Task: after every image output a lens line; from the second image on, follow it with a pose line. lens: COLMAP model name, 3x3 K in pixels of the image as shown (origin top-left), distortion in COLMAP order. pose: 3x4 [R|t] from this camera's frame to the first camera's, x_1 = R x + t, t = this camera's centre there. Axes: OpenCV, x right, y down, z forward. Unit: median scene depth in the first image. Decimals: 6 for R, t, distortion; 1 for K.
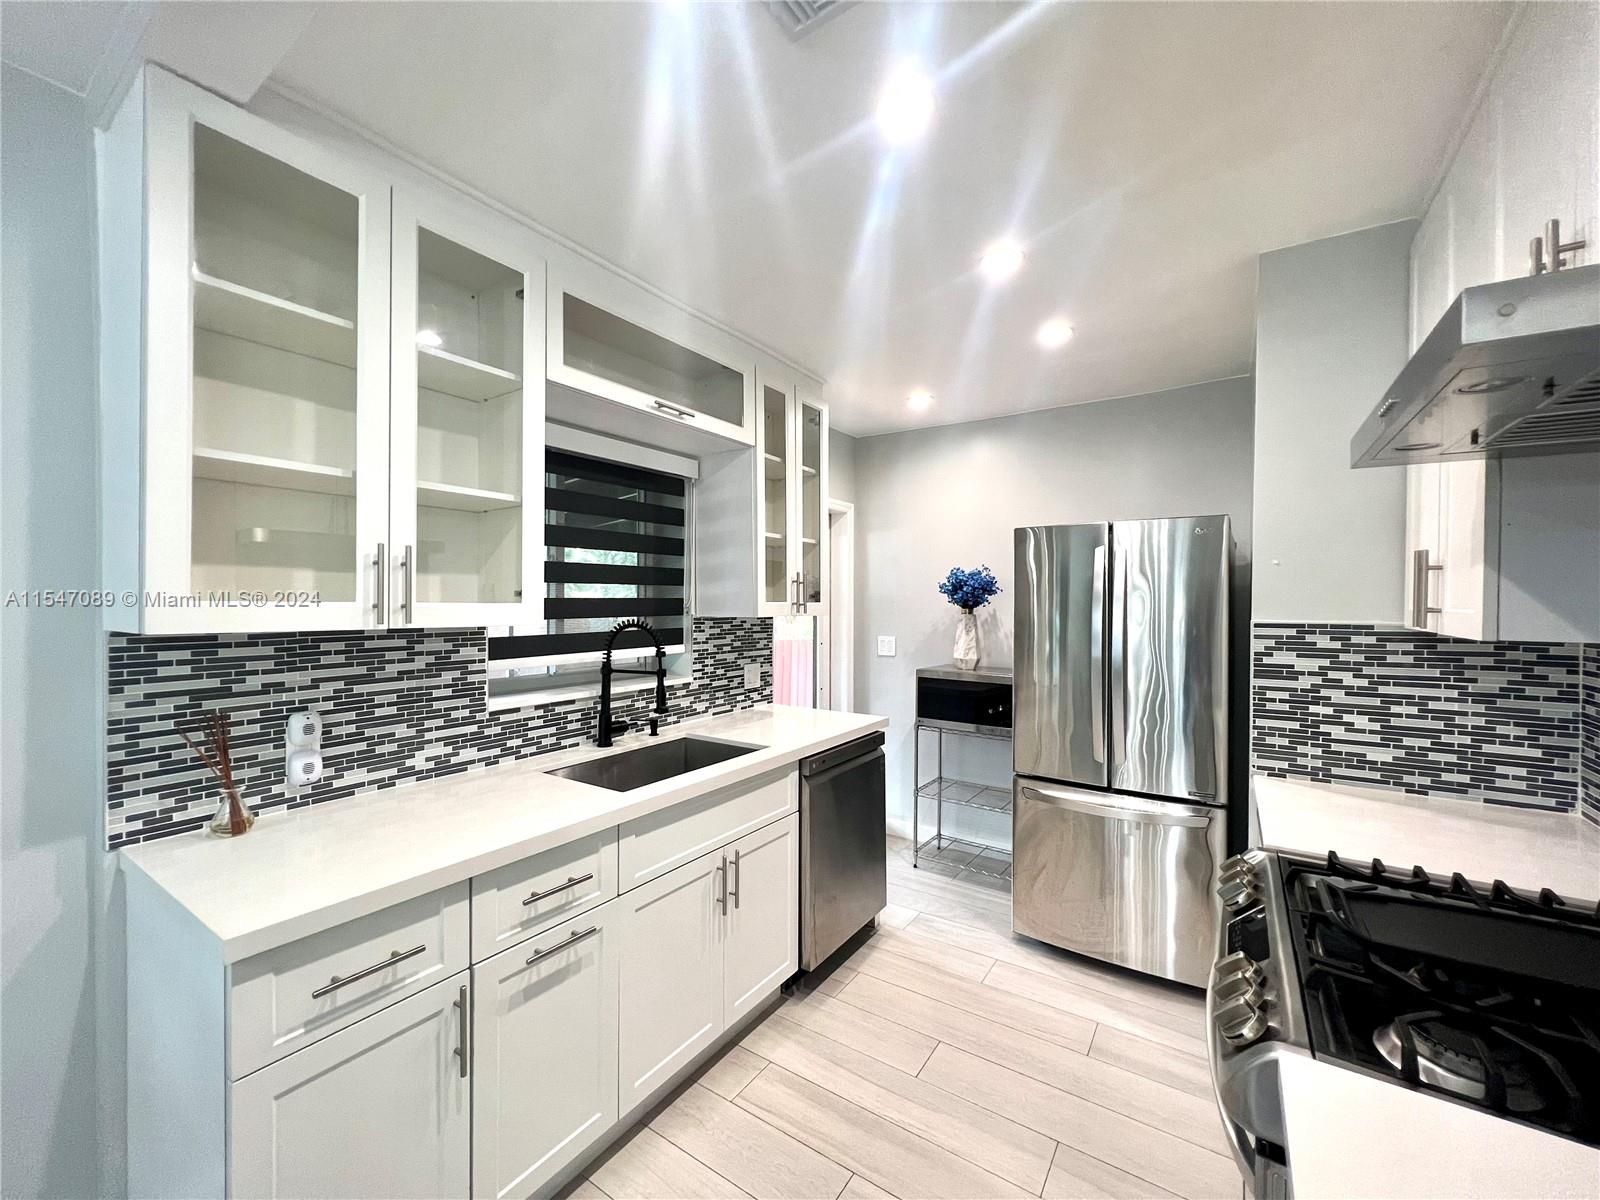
lens RADIAL K [[640.8, 0, 799.3], [0, 640.8, 602.8], [0, 0, 1]] dist [-0.002405, 0.000015]
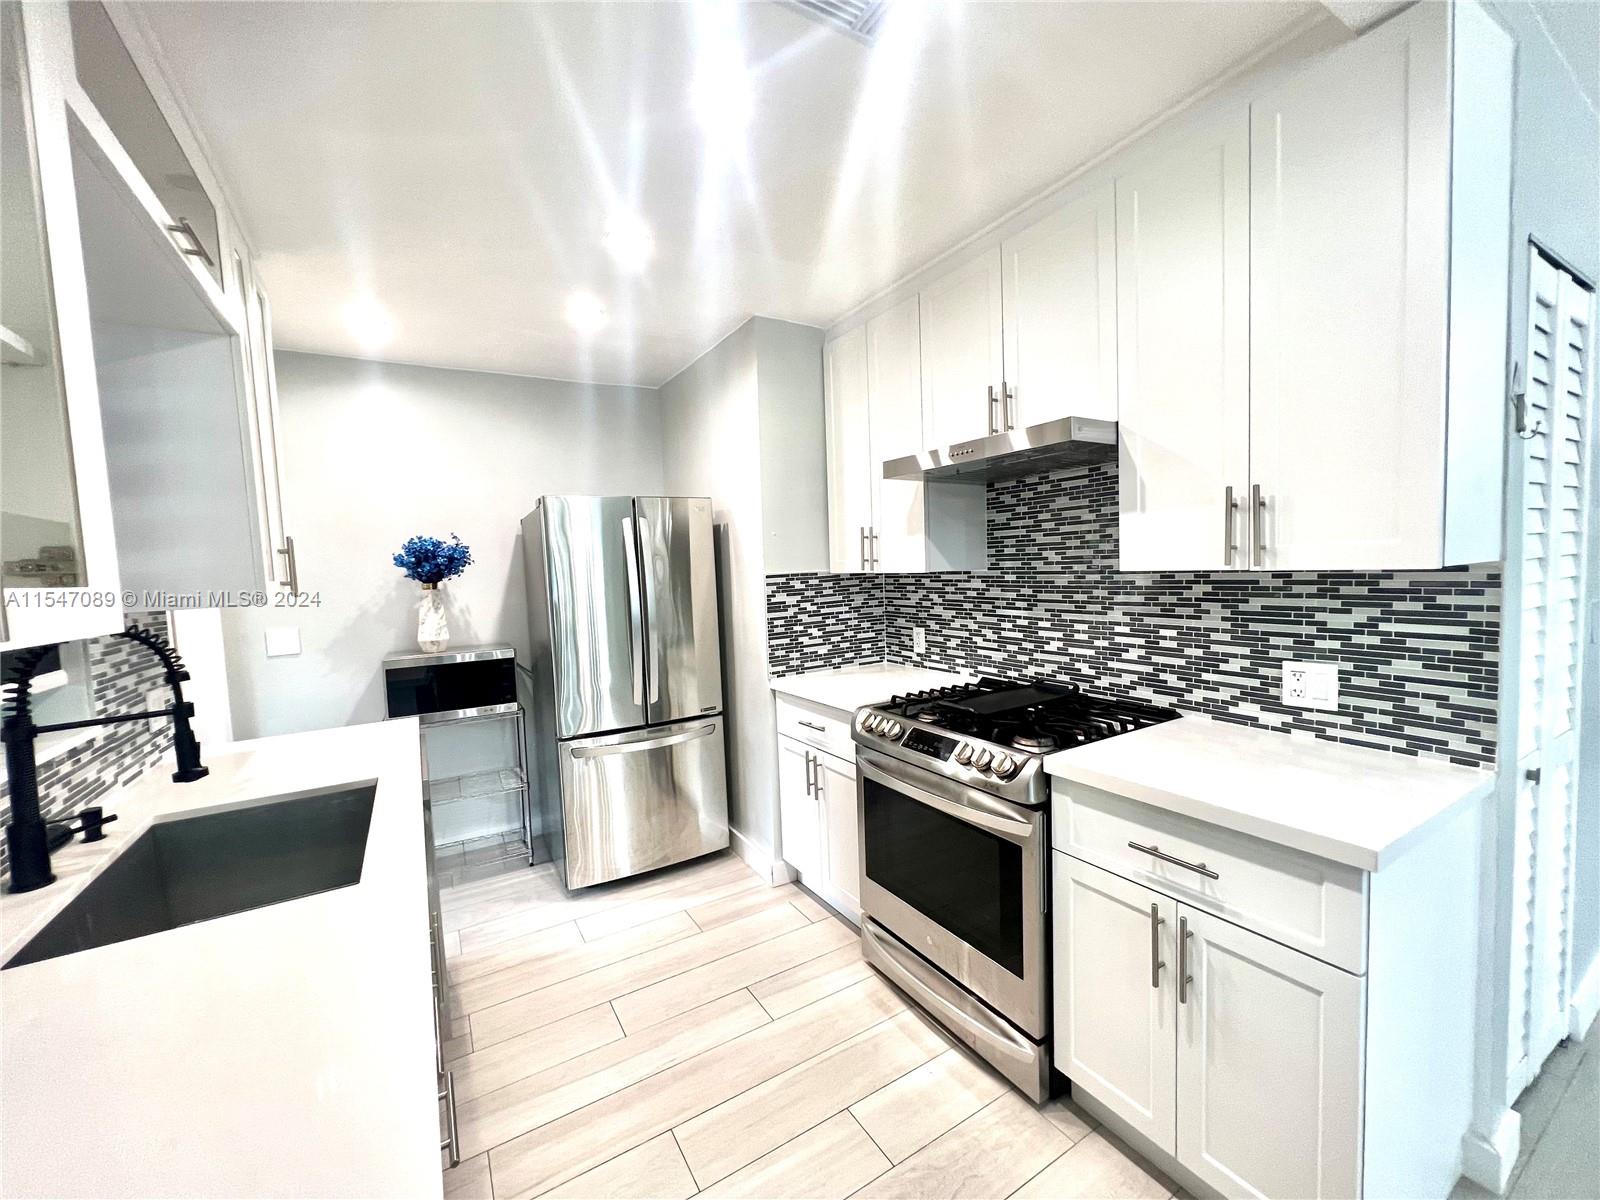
lens RADIAL K [[640.8, 0, 801.1], [0, 640.8, 602.9], [0, 0, 1]] dist [-0.002405, 0.000015]
pose [[0.420793, -0.077610, 0.903831, -0.581934], [0.044875, 0.996895, 0.064709, 0.004064], [-0.906046, 0.013331, 0.422969, 0.321112]]
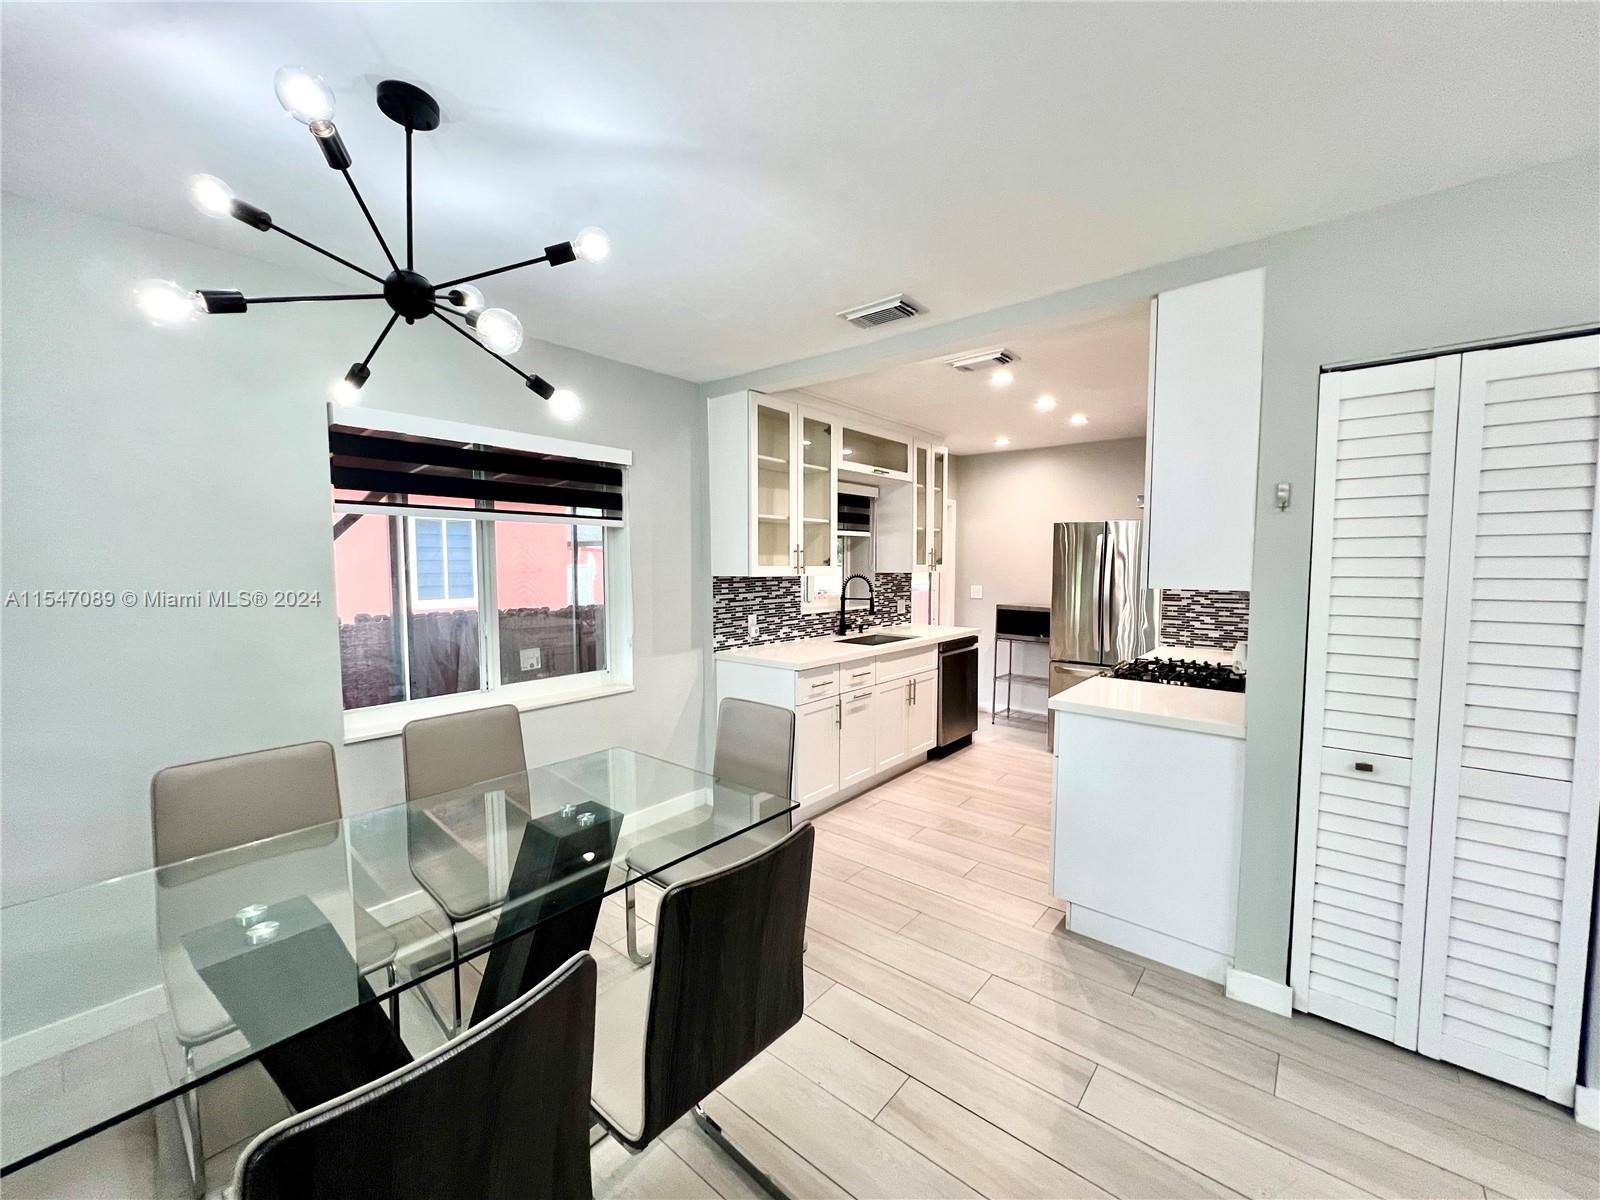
lens RADIAL K [[640.8, 0, 807.5], [0, 640.8, 607.2], [0, 0, 1]] dist [-0.002405, 0.000015]
pose [[0.995762, 0.005584, -0.091793, -0.274694], [0.000891, 0.997522, 0.070347, -0.012057], [0.091959, -0.070131, 0.993290, -1.248291]]
